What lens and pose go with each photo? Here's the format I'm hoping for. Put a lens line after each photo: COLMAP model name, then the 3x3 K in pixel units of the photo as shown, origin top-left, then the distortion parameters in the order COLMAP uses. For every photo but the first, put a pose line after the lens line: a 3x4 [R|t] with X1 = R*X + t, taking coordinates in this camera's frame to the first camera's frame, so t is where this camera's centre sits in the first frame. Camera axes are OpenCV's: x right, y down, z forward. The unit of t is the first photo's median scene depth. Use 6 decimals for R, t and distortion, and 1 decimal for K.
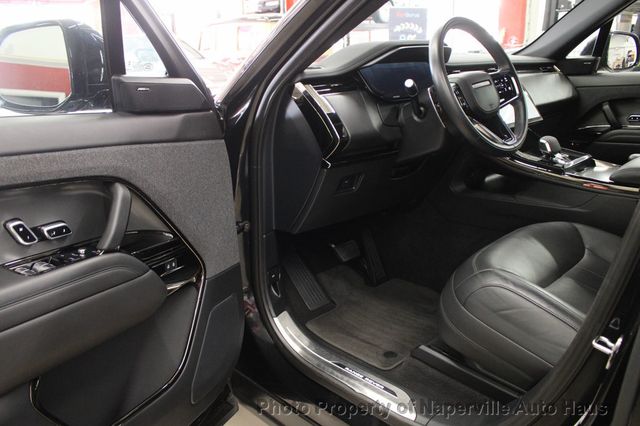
lens RADIAL K [[529.0, 0, 320.0], [0, 529.0, 213.0], [0, 0, 1]] dist [-0.196575, 0.211374]
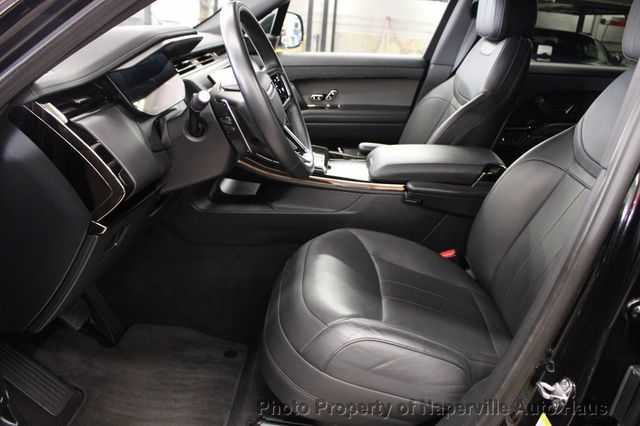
lens RADIAL K [[529.0, 0, 320.0], [0, 529.0, 213.0], [0, 0, 1]] dist [-0.196575, 0.211374]
pose [[0.714337, -0.182478, 0.675592, -0.131972], [0.123863, 0.983131, 0.134578, -0.098923], [-0.688753, -0.012454, 0.724889, 0.216316]]
